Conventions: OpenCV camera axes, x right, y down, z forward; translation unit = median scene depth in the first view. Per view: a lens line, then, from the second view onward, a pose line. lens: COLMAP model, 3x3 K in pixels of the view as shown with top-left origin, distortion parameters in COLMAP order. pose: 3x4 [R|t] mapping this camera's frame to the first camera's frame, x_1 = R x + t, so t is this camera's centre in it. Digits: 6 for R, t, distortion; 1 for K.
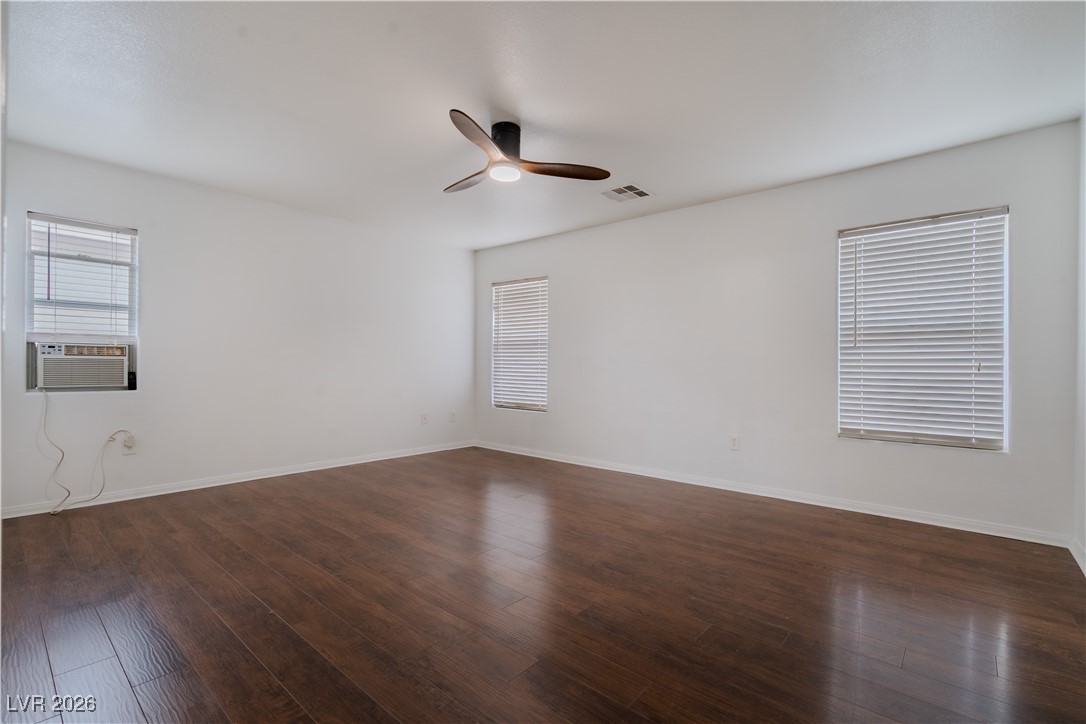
lens RADIAL K [[489.5, 0, 542.0], [0, 489.5, 364.1], [0, 0, 1]] dist [-0.009348, 0.002722]
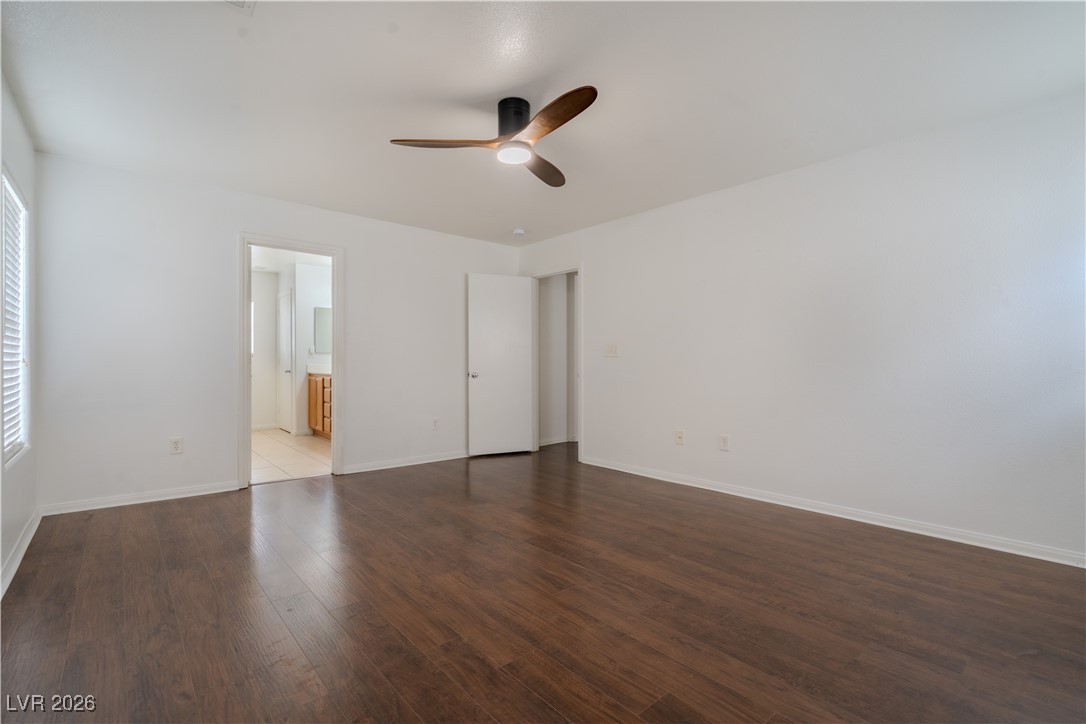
lens RADIAL K [[489.5, 0, 541.9], [0, 489.5, 365.1], [0, 0, 1]] dist [-0.009348, 0.002722]
pose [[-0.990121, -0.007134, 0.140036, -0.254829], [-0.006958, 0.999974, 0.001746, -0.001103], [-0.140045, 0.000755, -0.990145, 1.861026]]
